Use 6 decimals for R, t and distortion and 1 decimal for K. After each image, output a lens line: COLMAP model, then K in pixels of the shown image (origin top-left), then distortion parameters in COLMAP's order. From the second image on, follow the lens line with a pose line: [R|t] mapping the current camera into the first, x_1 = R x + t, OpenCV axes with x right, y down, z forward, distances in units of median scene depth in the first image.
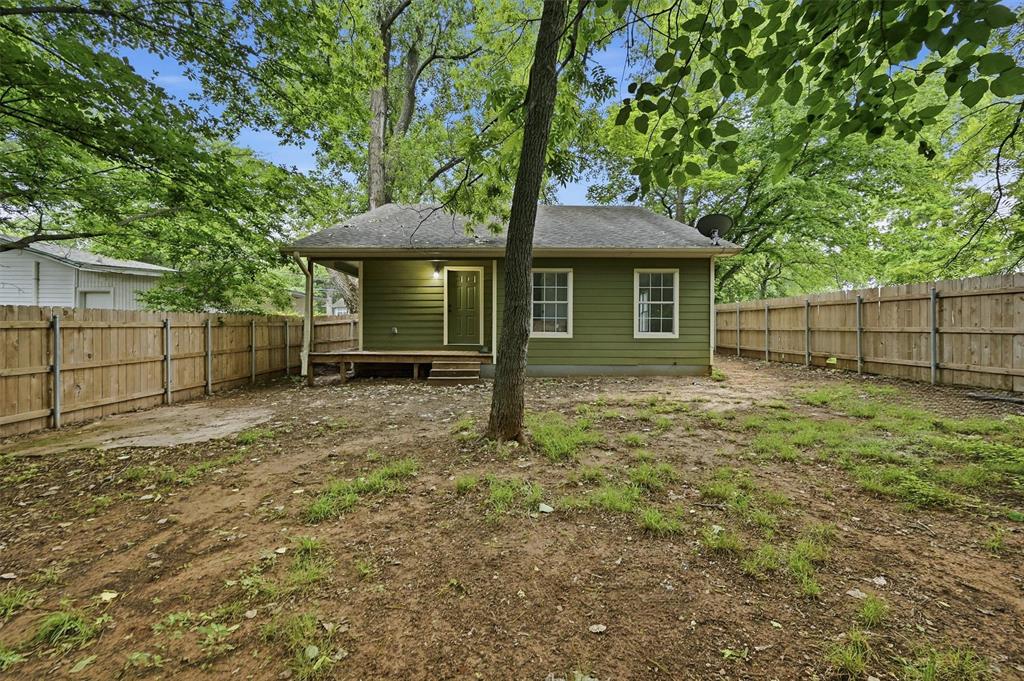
lens RADIAL K [[411.3, 0, 515.2], [0, 411.3, 341.2], [0, 0, 1]] dist [0.000081, 0.001026]
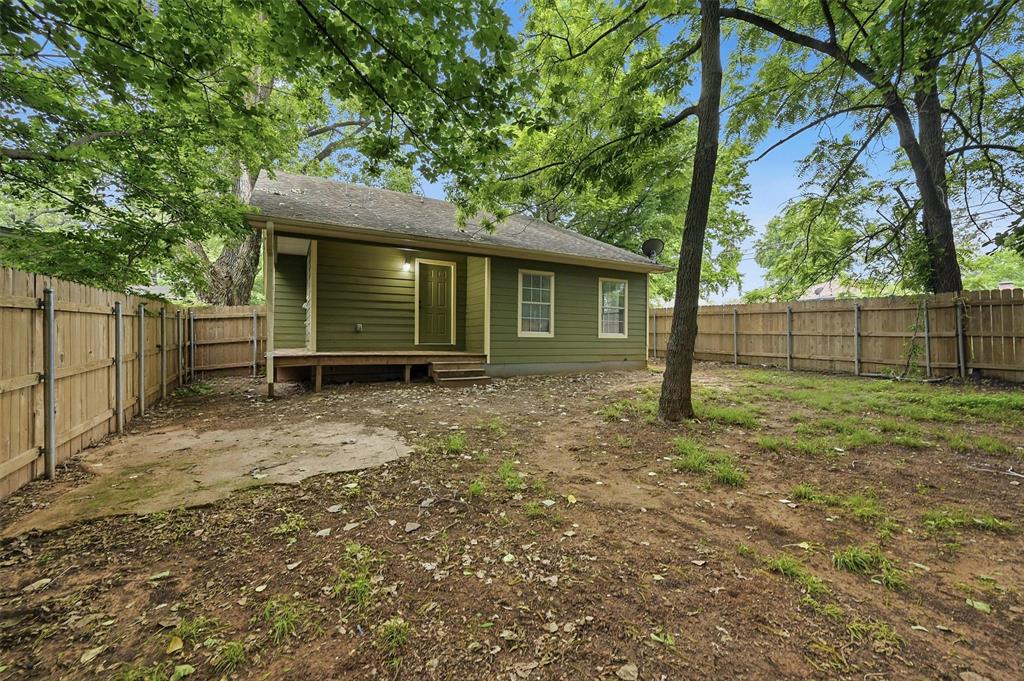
lens RADIAL K [[434.1, 0, 510.6], [0, 434.1, 341.7], [0, 0, 1]] dist [0.001547, -0.000641]
pose [[0.867004, 0.003380, 0.498290, -0.521874], [0.001641, 0.999952, -0.009639, 0.013668], [-0.498299, 0.009175, 0.866957, 0.079424]]
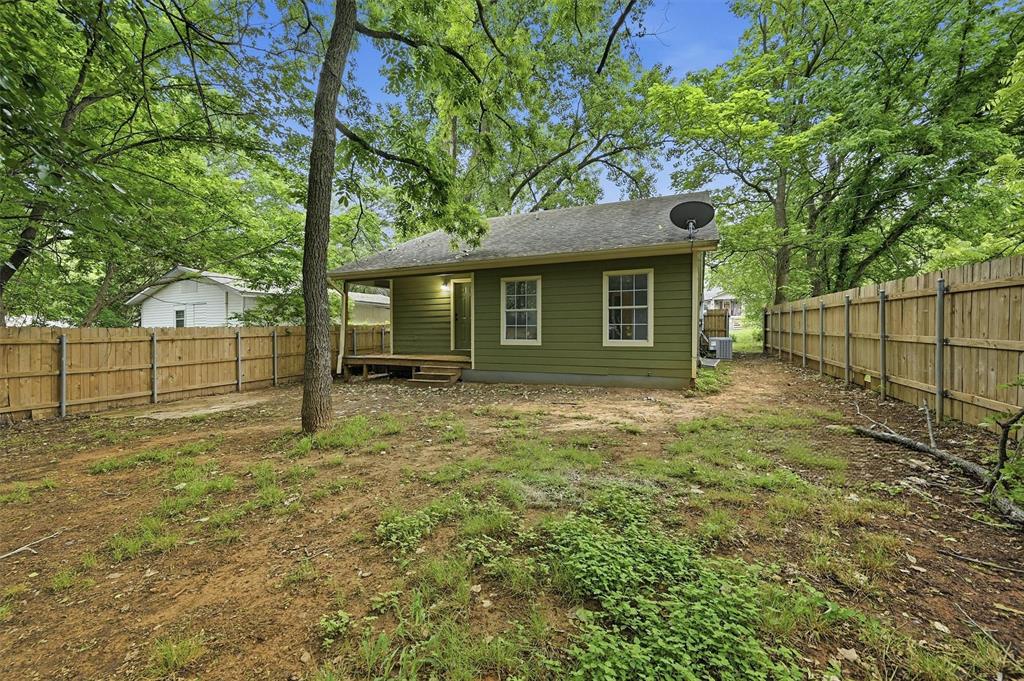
lens RADIAL K [[411.3, 0, 515.5], [0, 411.3, 338.9], [0, 0, 1]] dist [0.000081, 0.001026]
pose [[0.912589, -0.000064, -0.408879, 0.490030], [-0.000712, 0.999998, -0.001746, -0.021879], [0.408878, 0.001884, 0.912587, 0.069392]]
